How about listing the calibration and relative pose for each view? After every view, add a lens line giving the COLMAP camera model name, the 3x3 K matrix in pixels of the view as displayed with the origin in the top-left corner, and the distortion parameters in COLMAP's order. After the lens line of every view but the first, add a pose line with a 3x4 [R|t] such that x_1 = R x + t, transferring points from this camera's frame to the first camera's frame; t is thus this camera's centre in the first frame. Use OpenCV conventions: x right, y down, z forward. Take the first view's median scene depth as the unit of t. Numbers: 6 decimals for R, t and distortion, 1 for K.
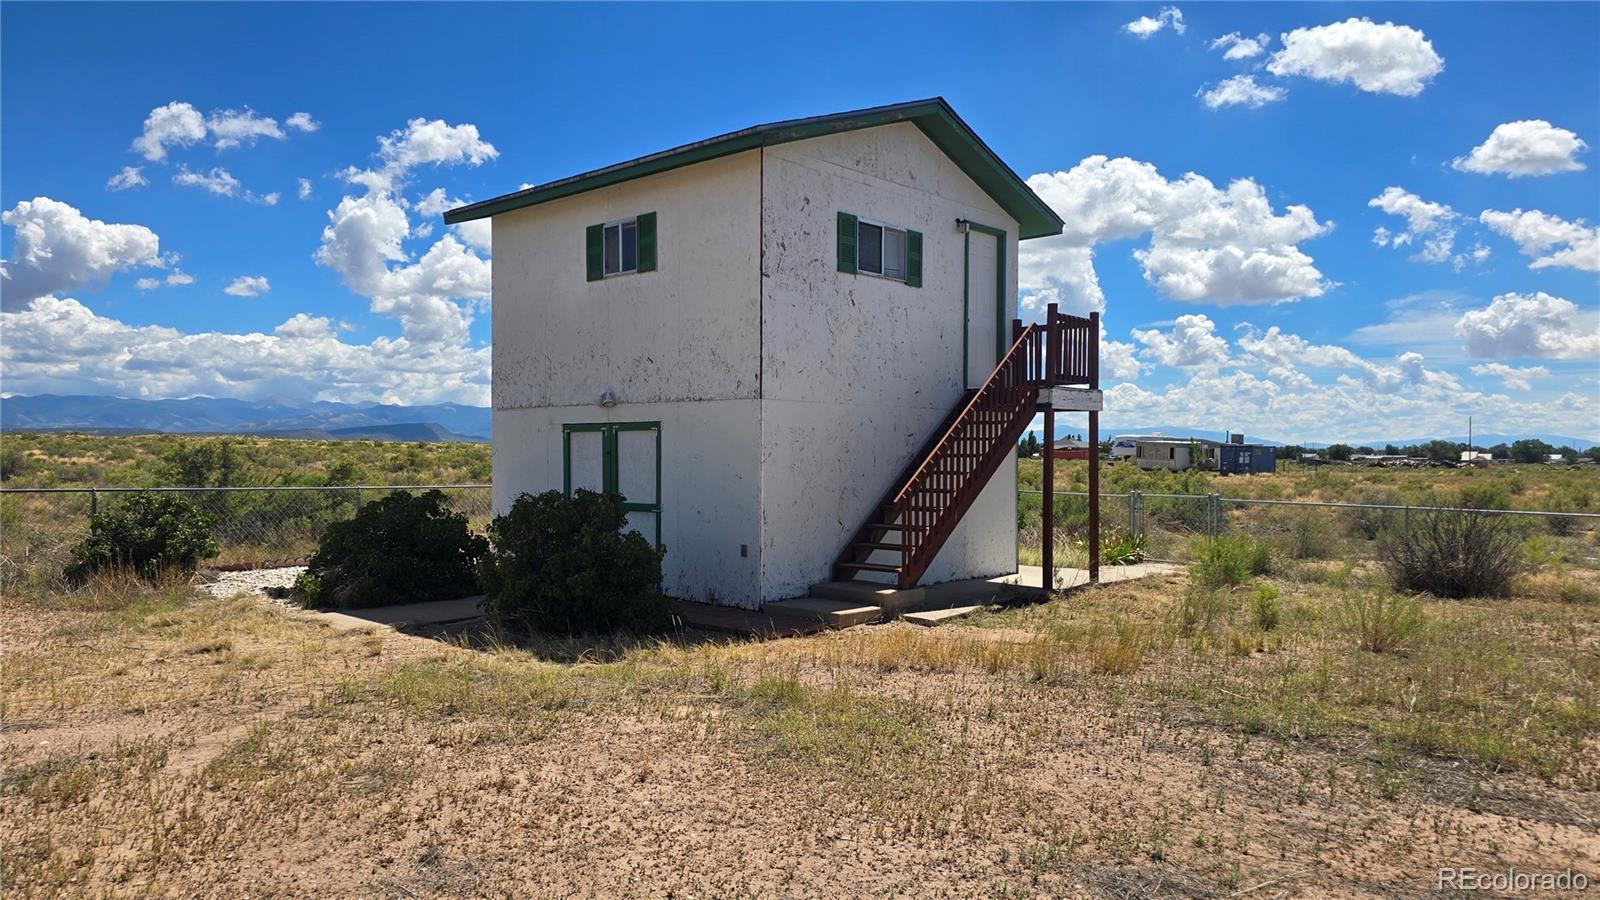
lens RADIAL K [[1050.4, 0, 769.6], [0, 1050.4, 466.1], [0, 0, 1]] dist [0.072207, -0.066711]
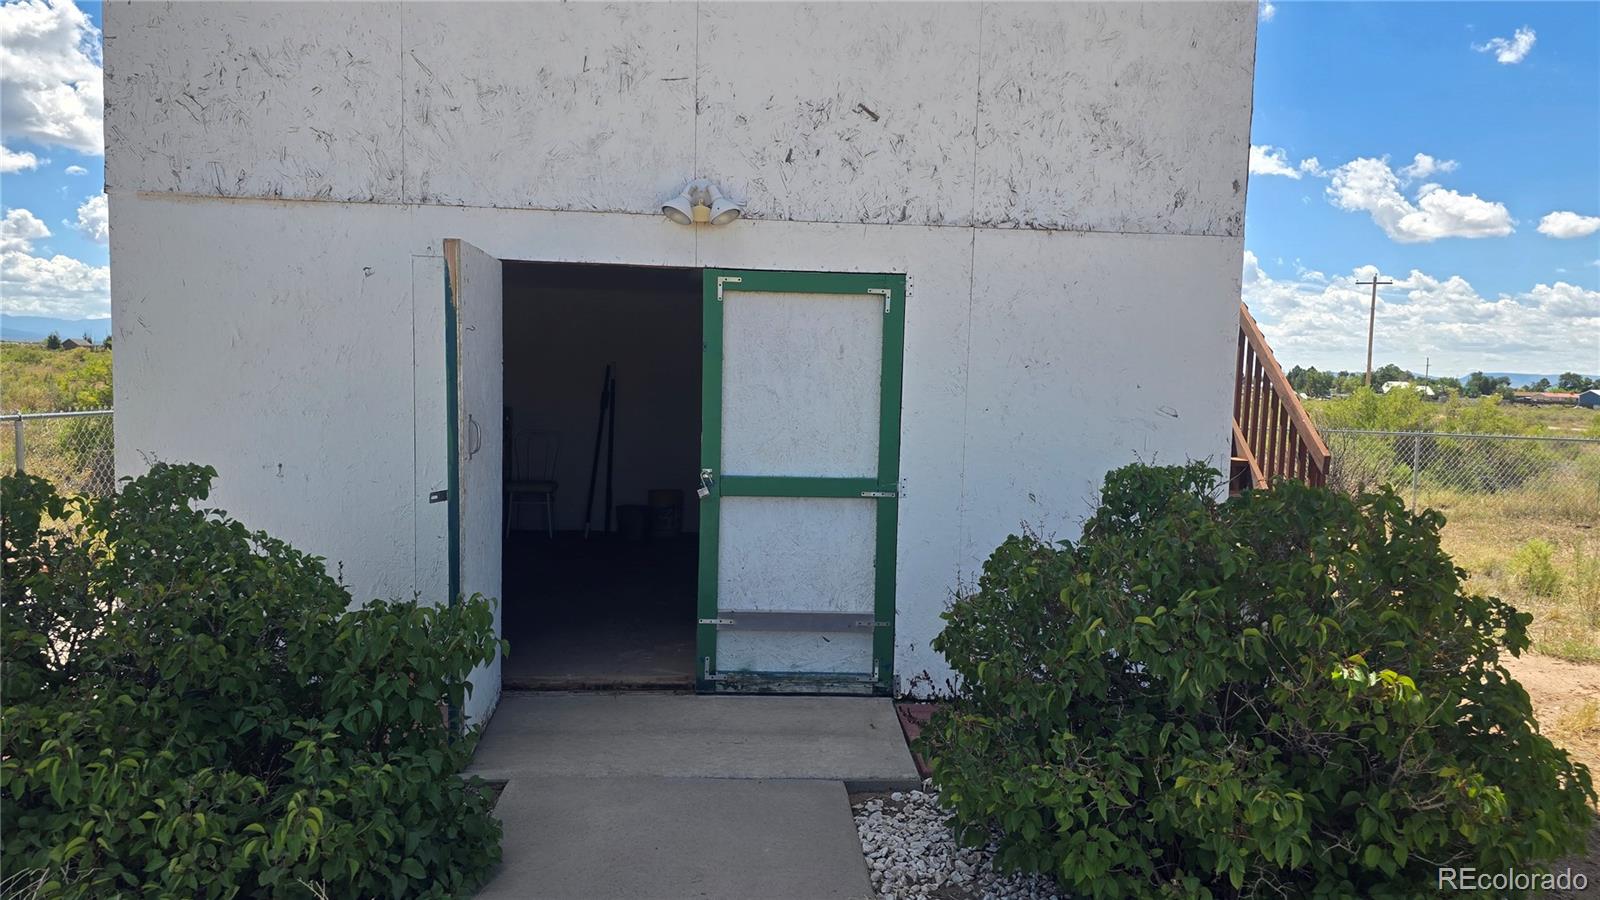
lens RADIAL K [[1050.4, 0, 801.2], [0, 1050.4, 442.6], [0, 0, 1]] dist [0.072207, -0.066711]
pose [[0.697804, -0.018325, 0.716054, -0.397737], [-0.016660, 0.998987, 0.041801, 0.004053], [-0.716095, -0.041098, 0.696792, 0.722530]]
